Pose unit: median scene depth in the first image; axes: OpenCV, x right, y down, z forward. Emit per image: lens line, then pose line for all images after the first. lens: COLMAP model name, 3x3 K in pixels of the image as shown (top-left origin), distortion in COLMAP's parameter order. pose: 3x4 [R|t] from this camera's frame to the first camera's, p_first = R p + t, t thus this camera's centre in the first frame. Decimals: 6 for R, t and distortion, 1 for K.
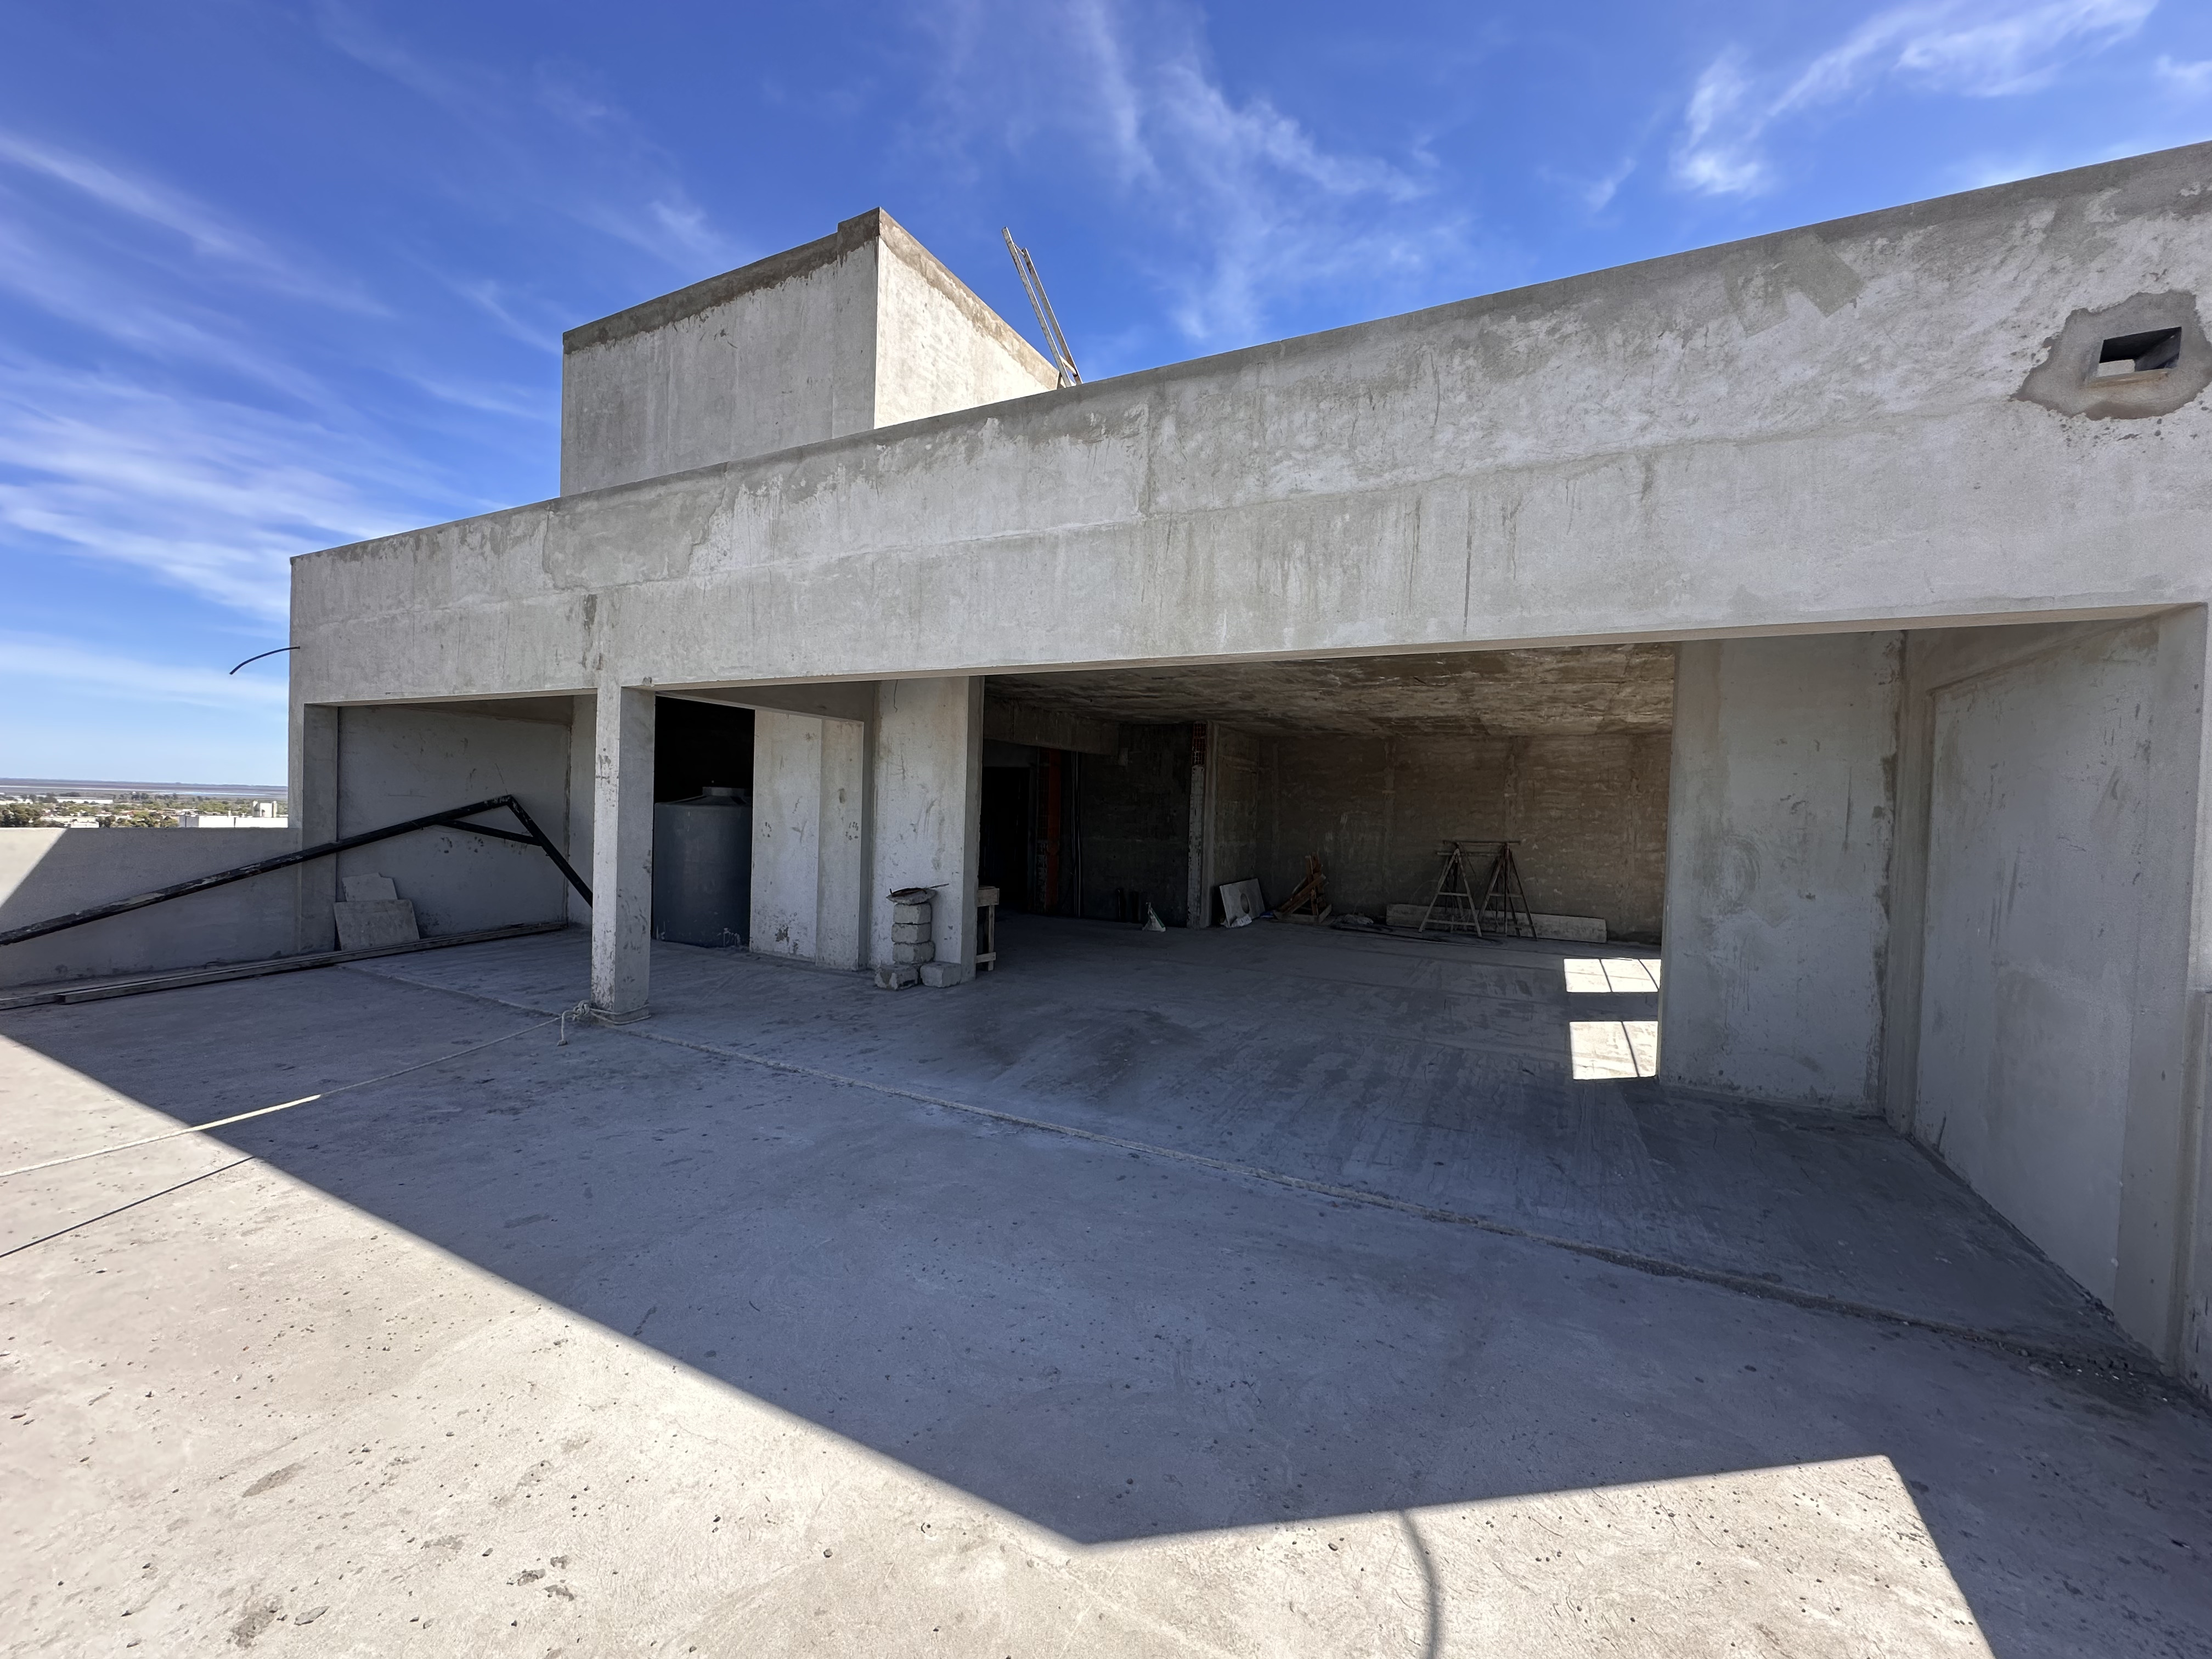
lens RADIAL K [[875.2, 0, 1101.6], [0, 875.2, 828.5], [0, 0, 1]] dist [0.000022, -0.000536]
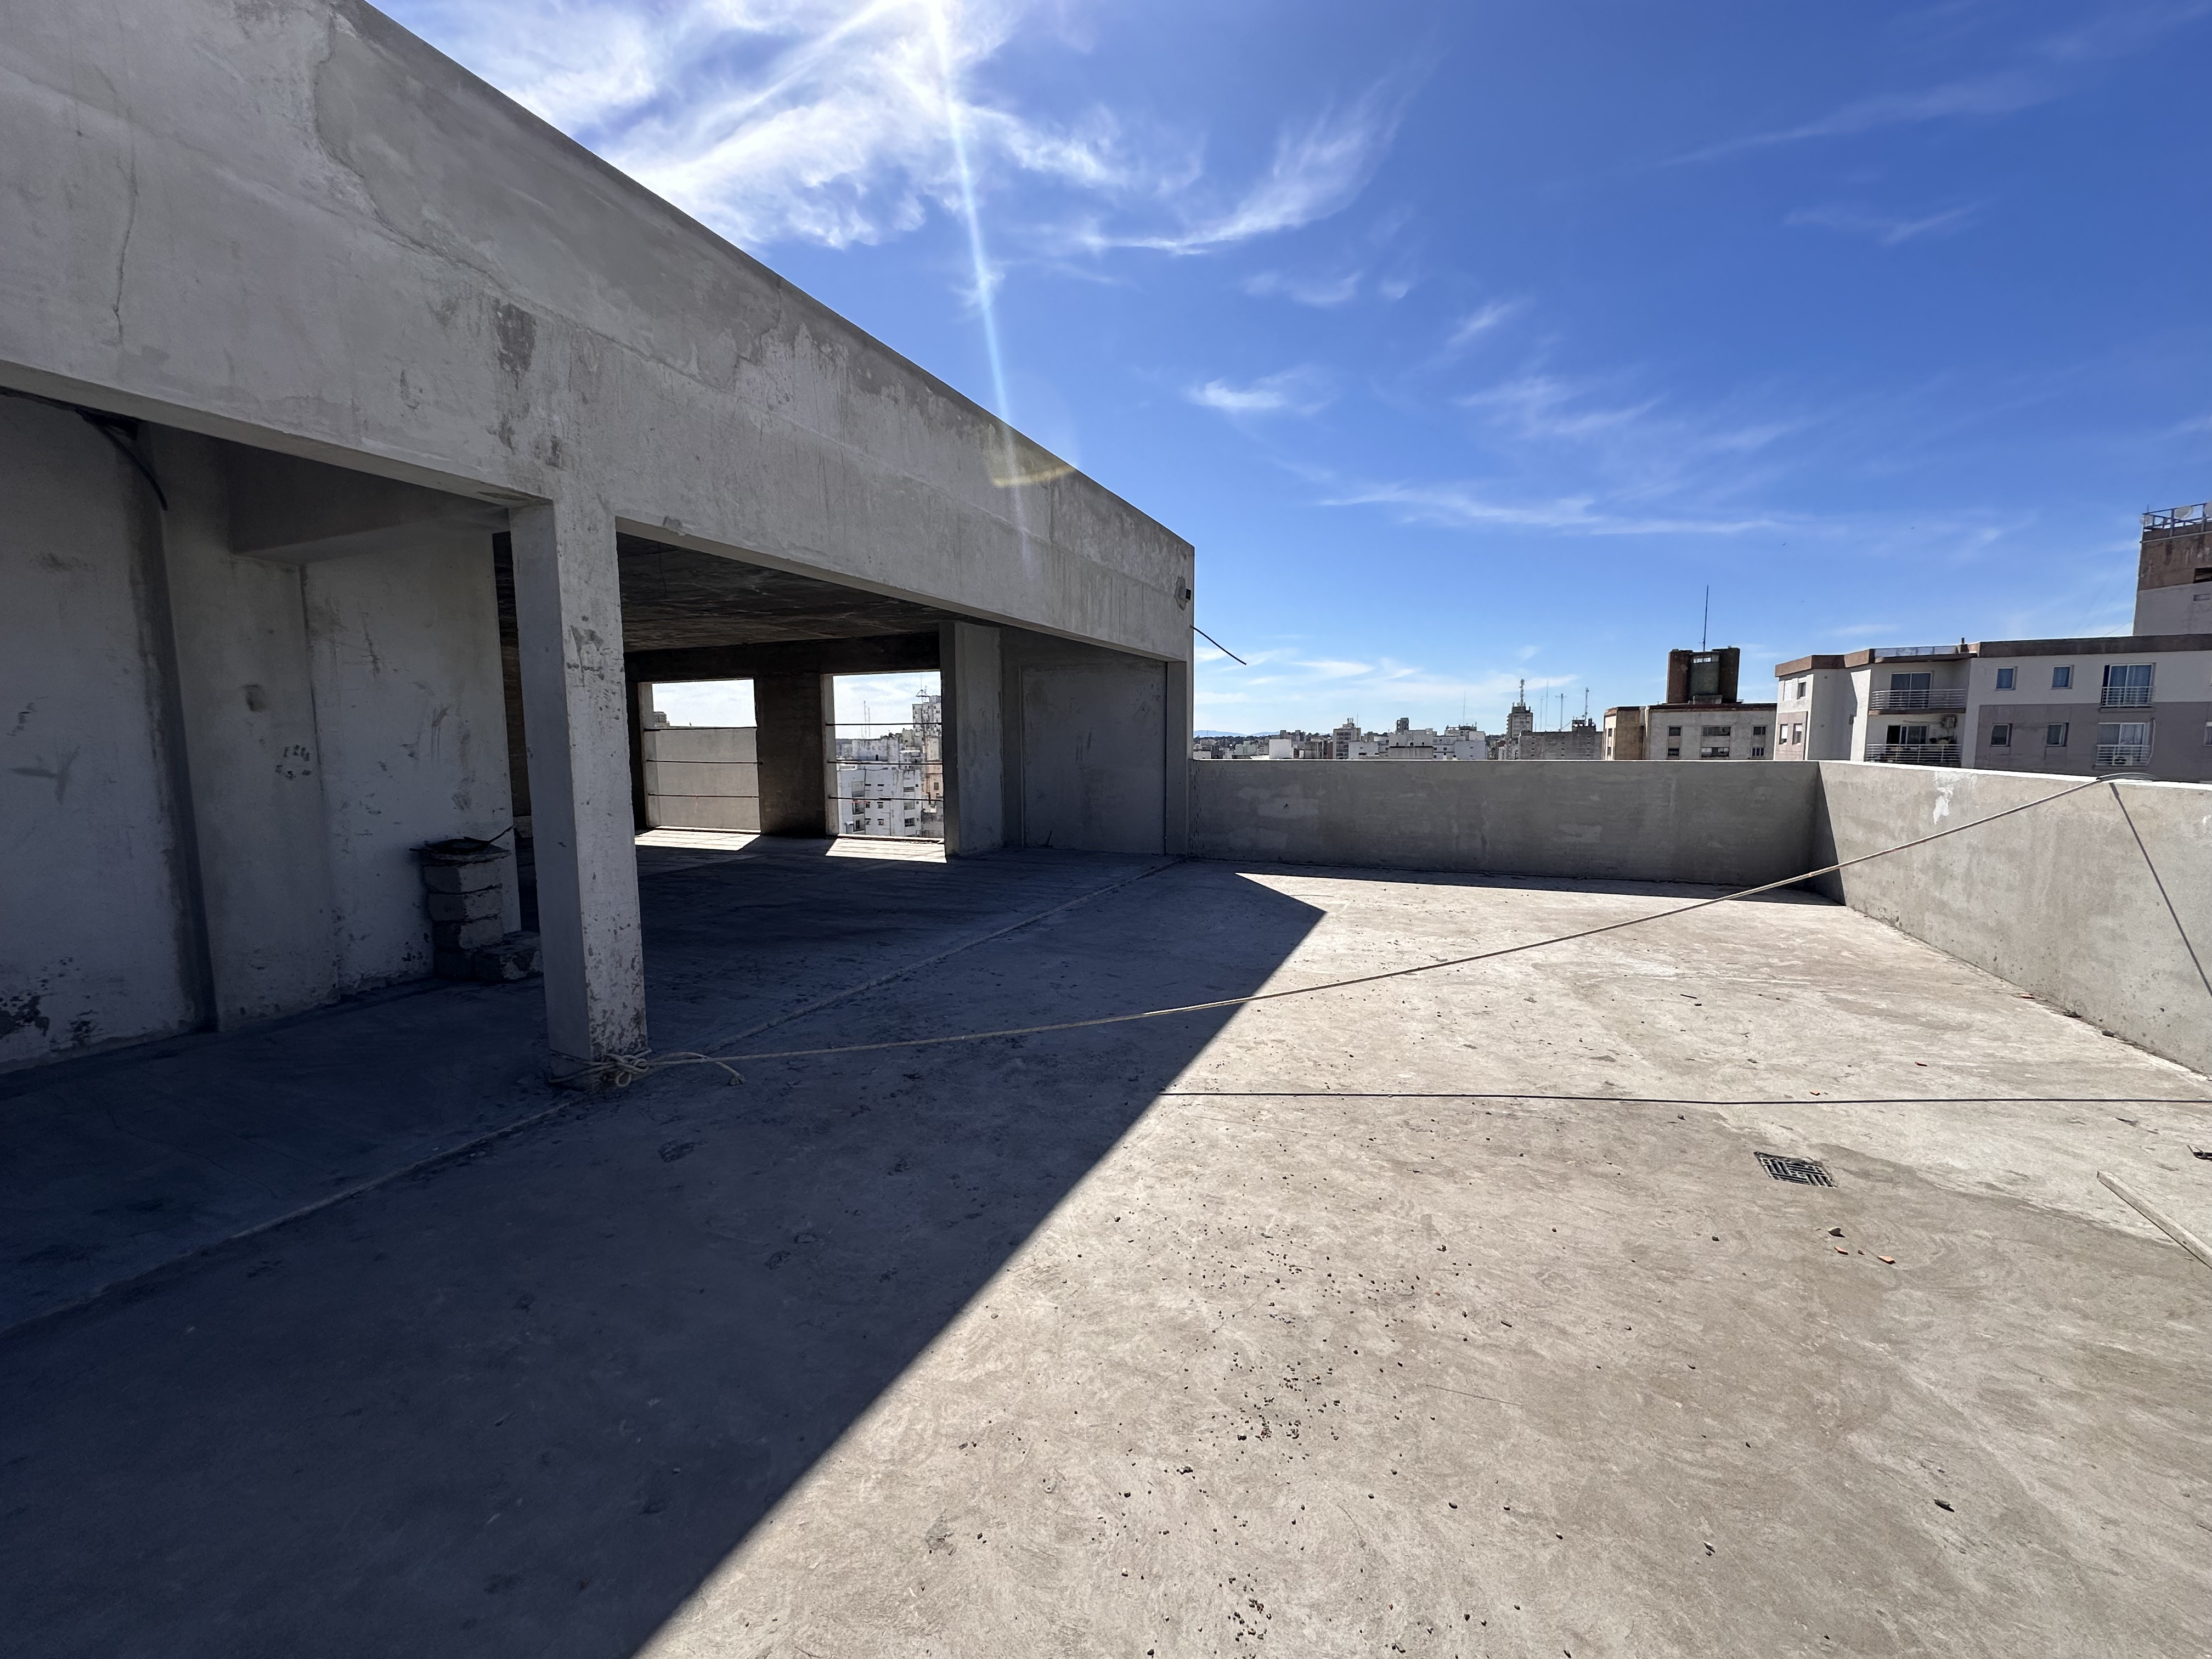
lens RADIAL K [[875.2, 0, 1103.6], [0, 875.2, 828.3], [0, 0, 1]] dist [0.000022, -0.000536]
pose [[-0.066303, -0.132729, 0.988932, -1.312715], [0.026331, 0.990535, 0.134709, -0.025501], [-0.997452, 0.034971, -0.062180, 0.788239]]
